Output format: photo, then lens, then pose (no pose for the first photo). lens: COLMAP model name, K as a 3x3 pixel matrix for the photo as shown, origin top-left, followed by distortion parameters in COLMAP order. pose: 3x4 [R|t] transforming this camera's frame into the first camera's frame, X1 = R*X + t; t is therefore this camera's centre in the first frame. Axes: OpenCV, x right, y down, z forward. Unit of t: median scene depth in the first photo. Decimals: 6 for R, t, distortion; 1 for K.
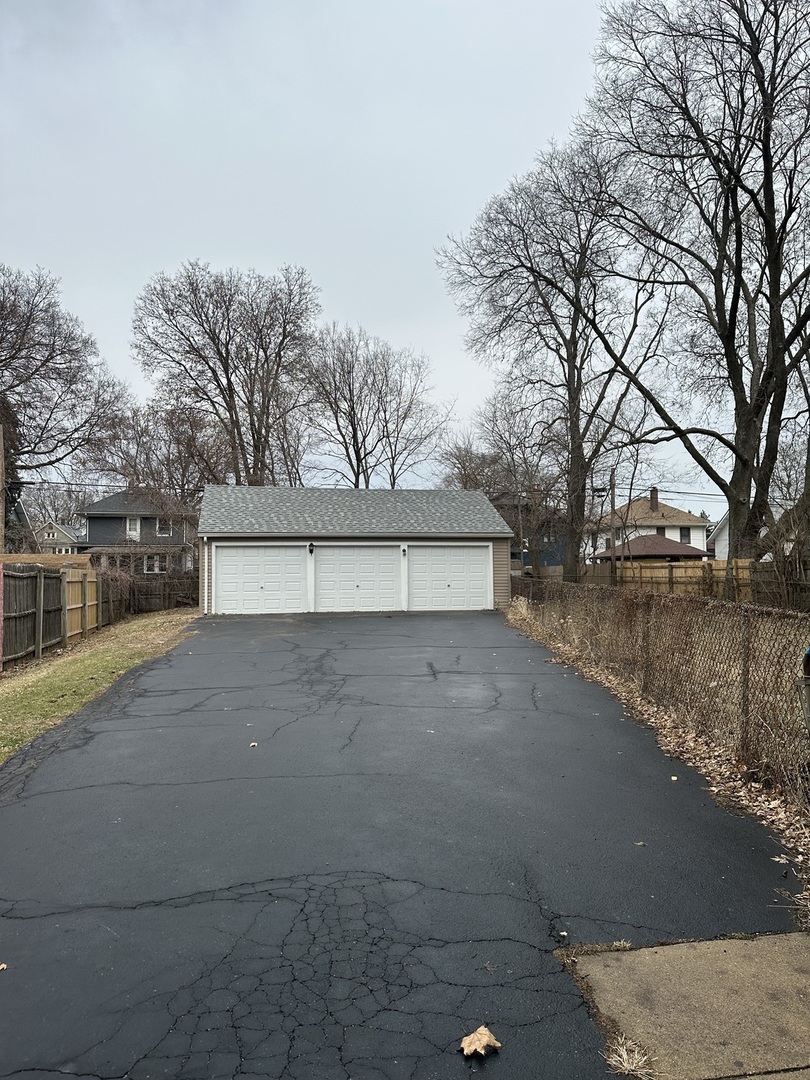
lens RADIAL K [[749.4, 0, 405.0], [0, 749.4, 540.0], [0, 0, 1]] dist [0.030563, -0.006564]
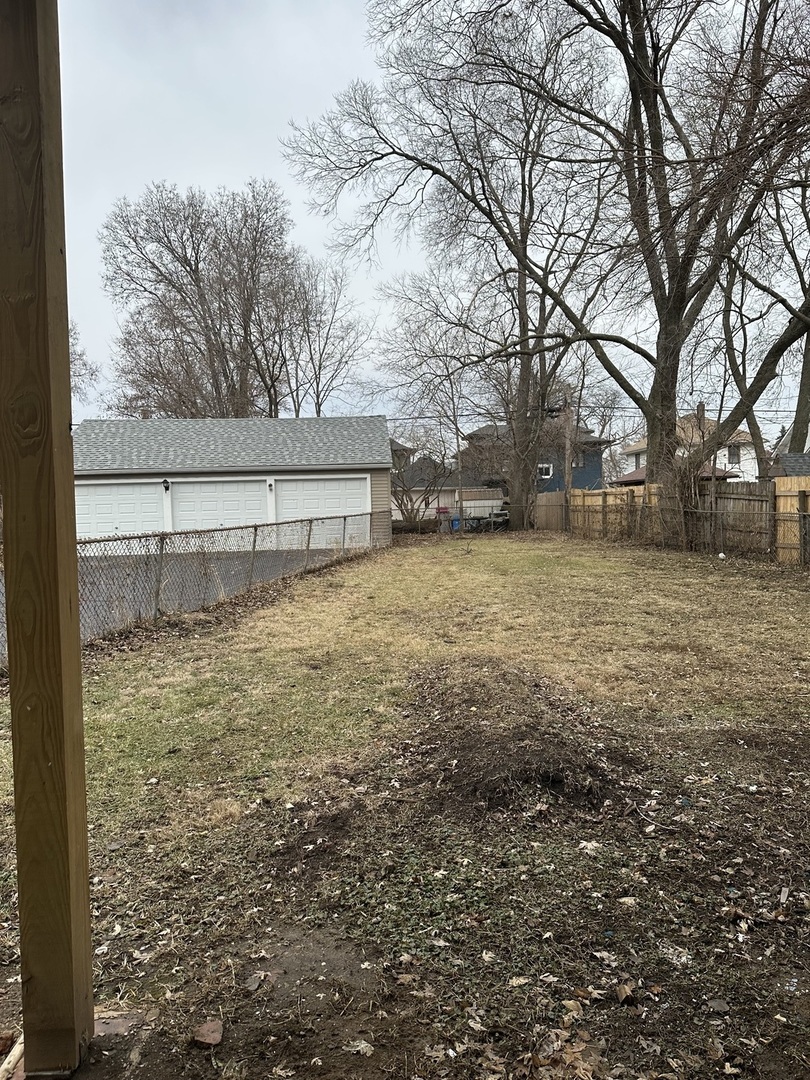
lens RADIAL K [[749.4, 0, 405.0], [0, 749.4, 540.0], [0, 0, 1]] dist [0.030563, -0.006564]
pose [[0.989751, -0.013502, -0.142167, 0.275271], [0.027101, 0.995189, 0.094153, -0.001204], [0.140212, -0.097040, 0.985355, 0.097133]]
